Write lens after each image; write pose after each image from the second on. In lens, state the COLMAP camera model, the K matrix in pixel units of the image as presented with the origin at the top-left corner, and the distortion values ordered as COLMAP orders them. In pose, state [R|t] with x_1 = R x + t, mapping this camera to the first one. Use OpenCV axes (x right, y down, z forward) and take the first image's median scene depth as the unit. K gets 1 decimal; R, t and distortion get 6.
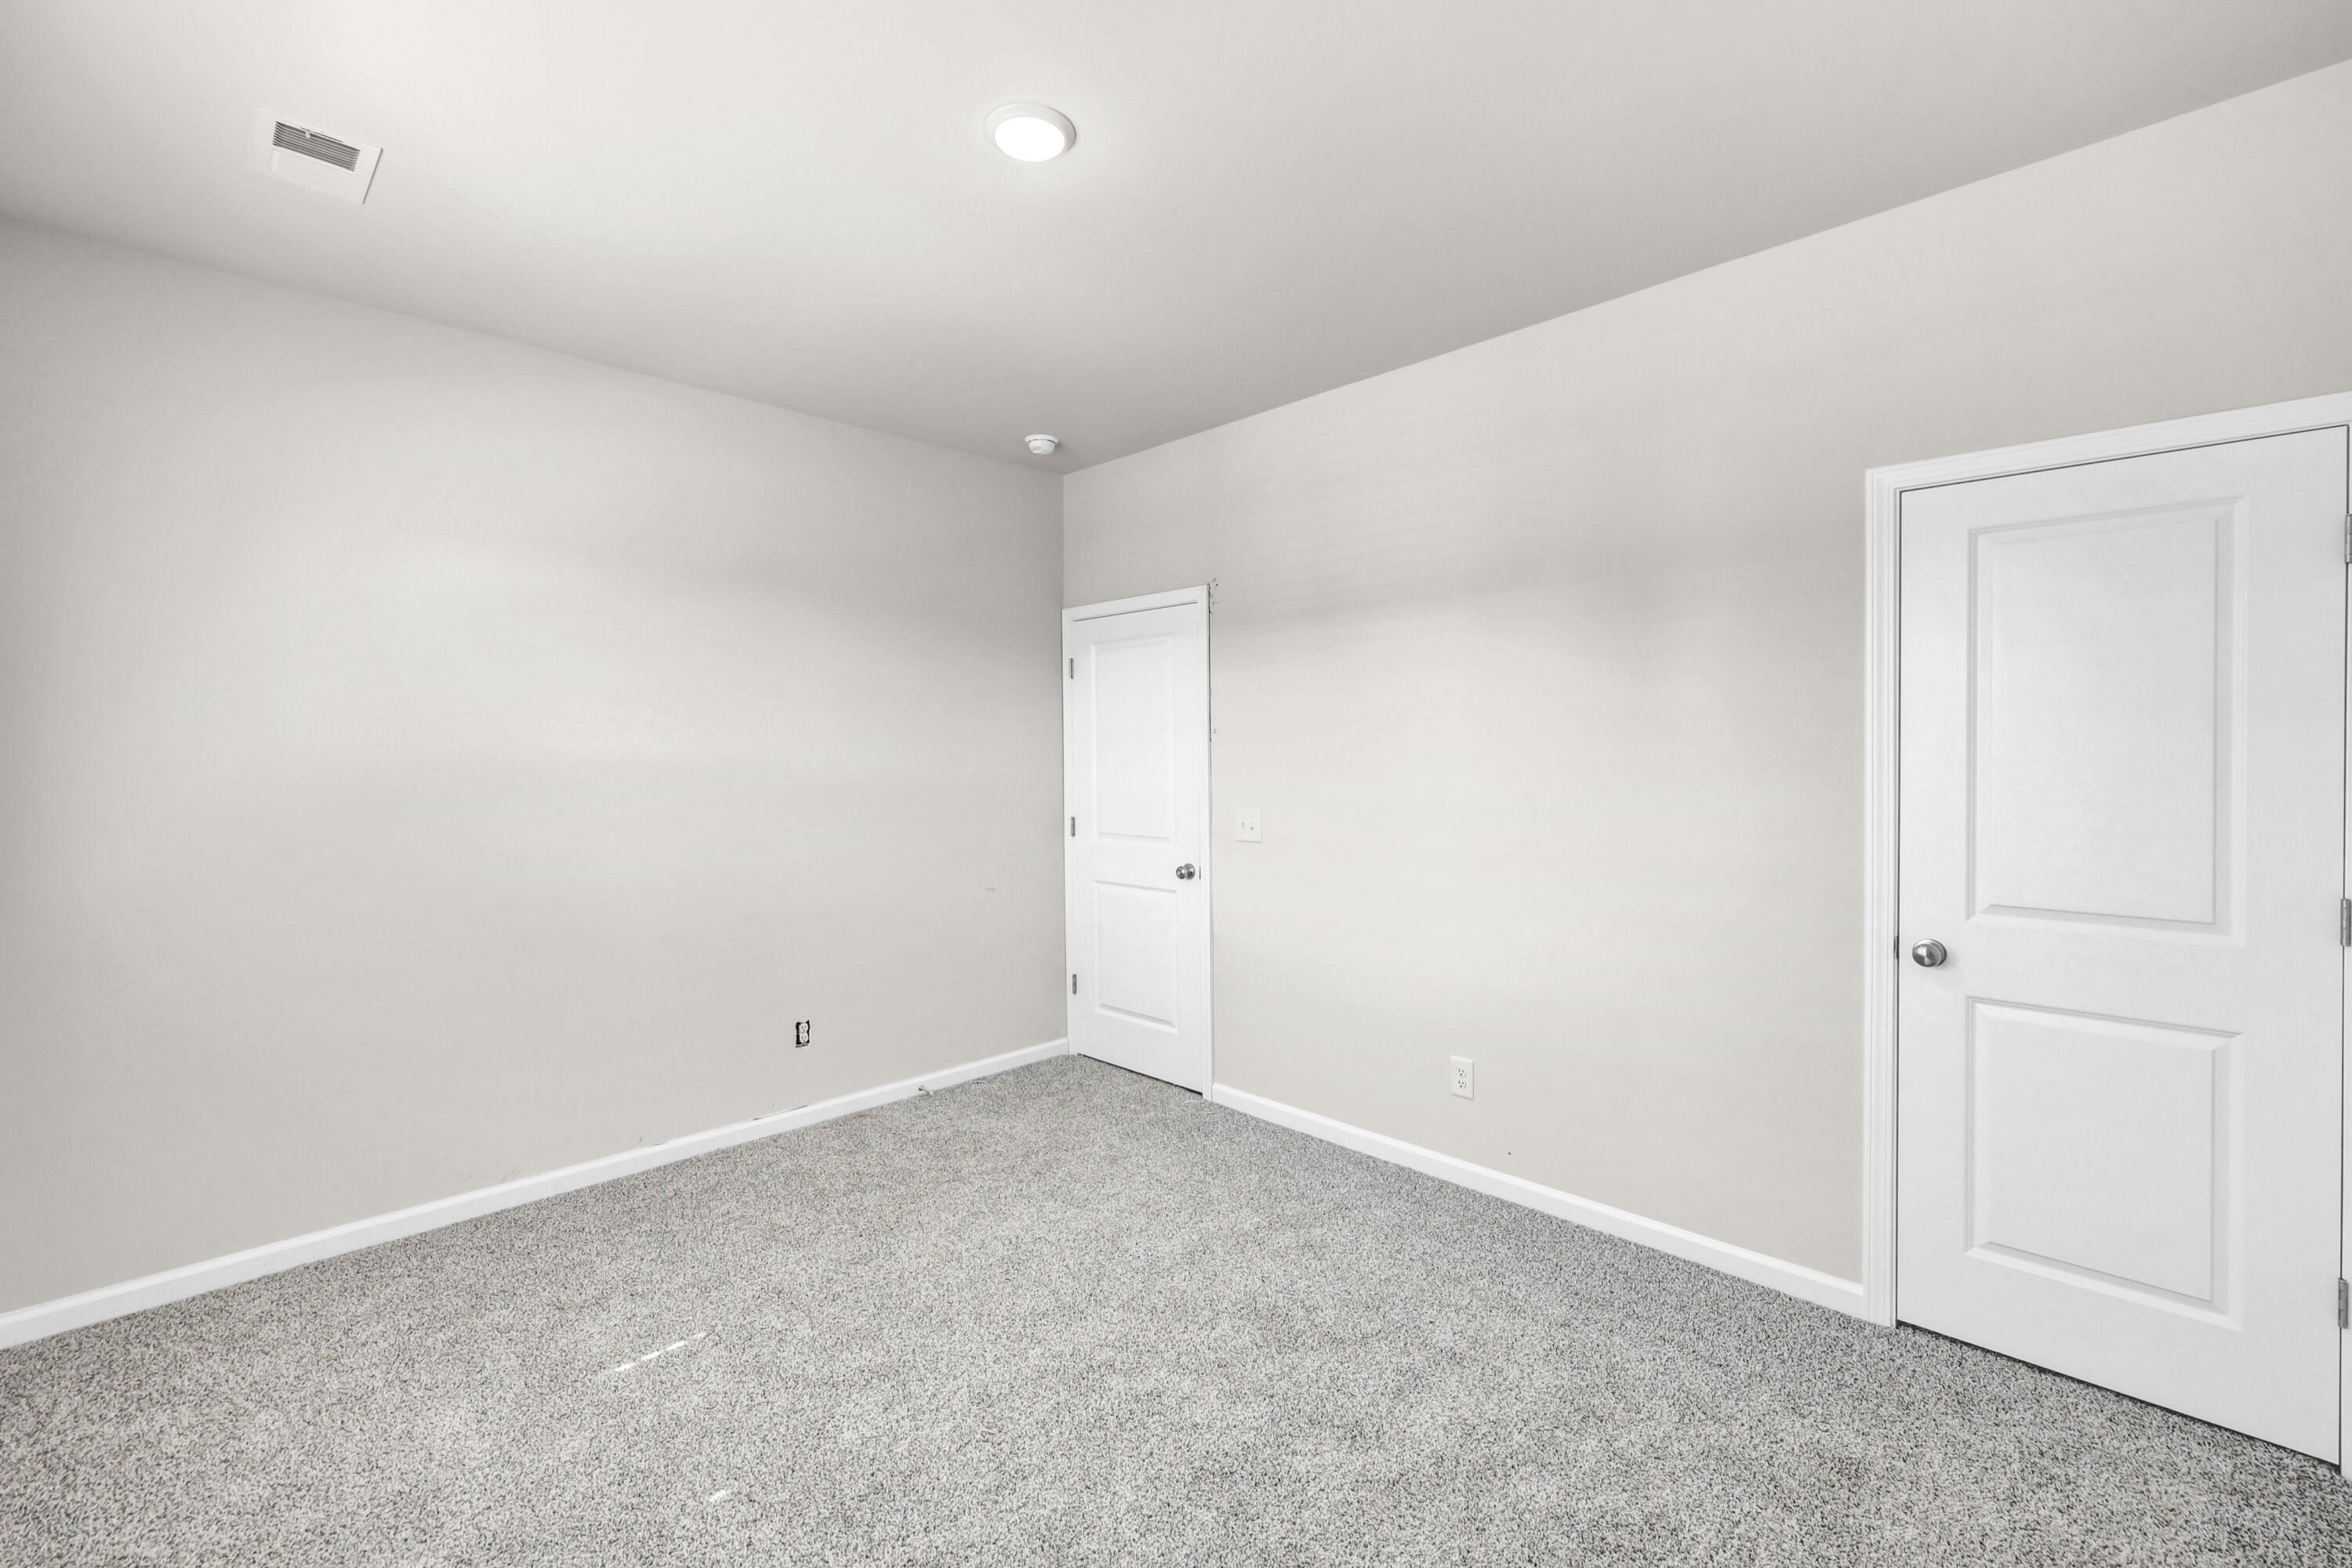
lens RADIAL K [[1051.8, 0, 1176.0], [0, 1051.8, 784.0], [0, 0, 1]] dist [0.001691, -0.000207]
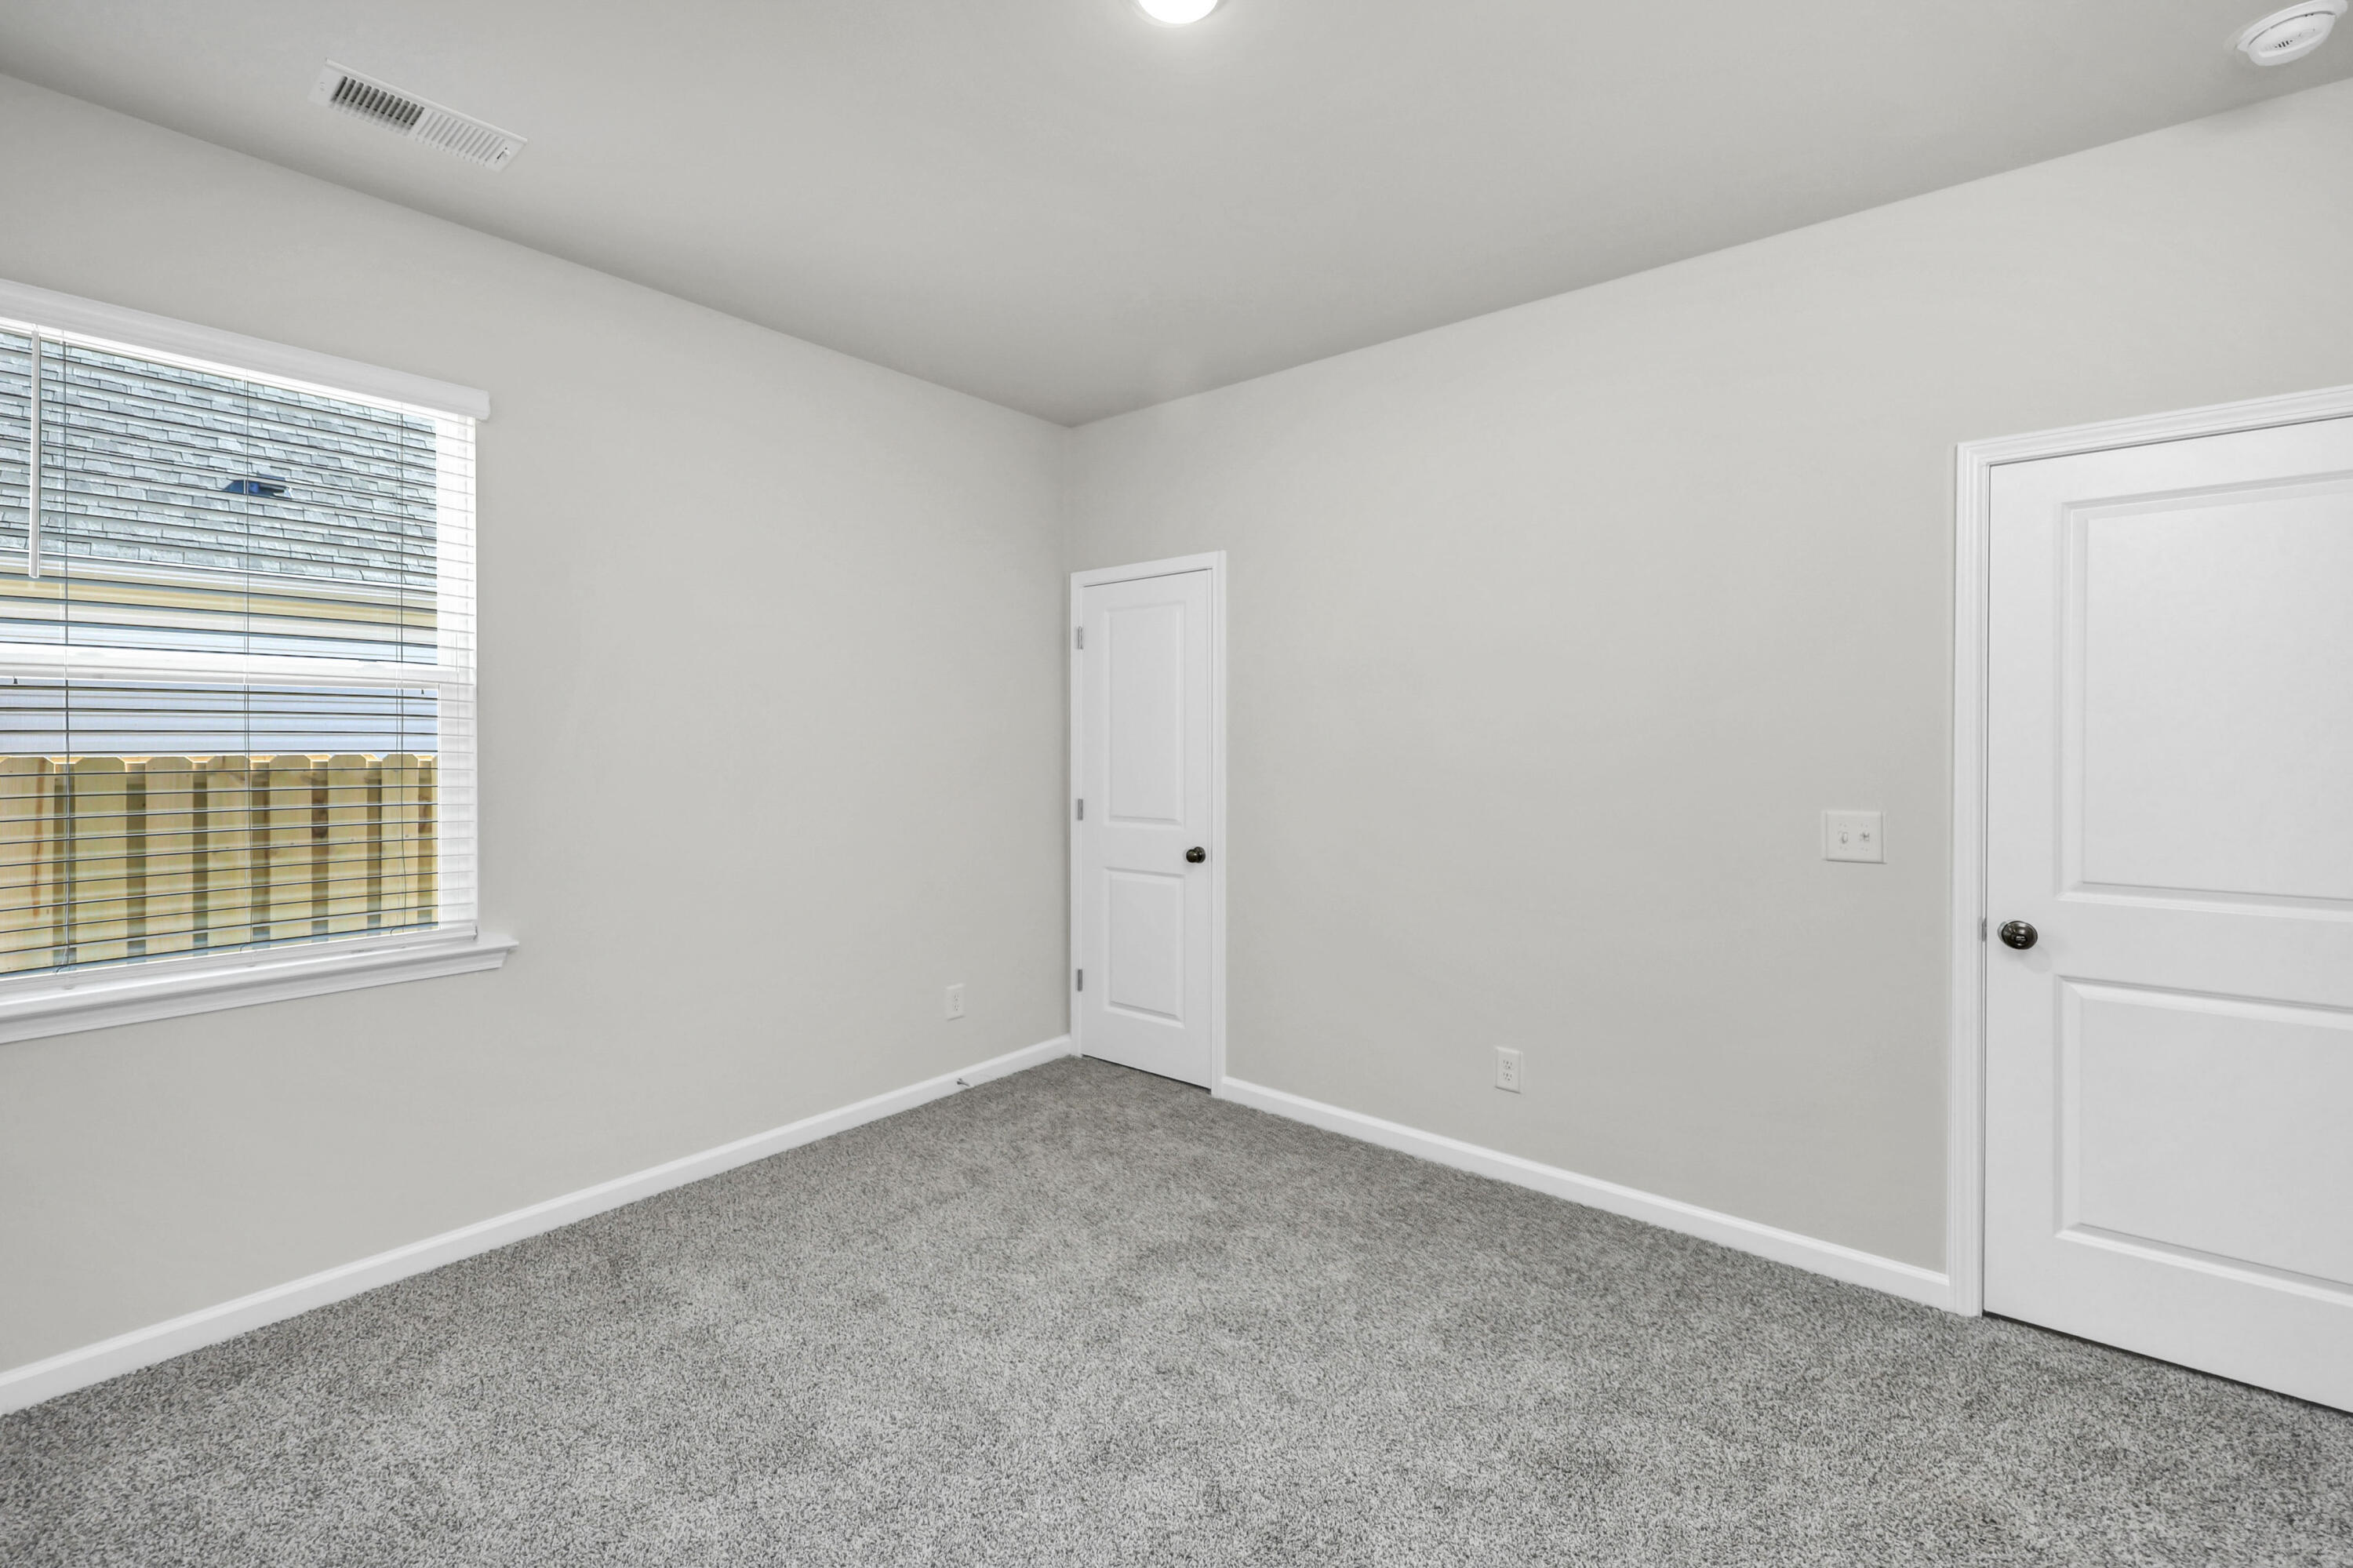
lens RADIAL K [[990.9, 0, 1184.4], [0, 990.9, 733.3], [0, 0, 1]] dist [-0.002842, -0.000322]
pose [[0.991409, -0.001638, 0.130784, -0.135696], [0.005011, 0.999663, -0.025464, -0.003479], [-0.130699, 0.025901, 0.991084, 0.142650]]
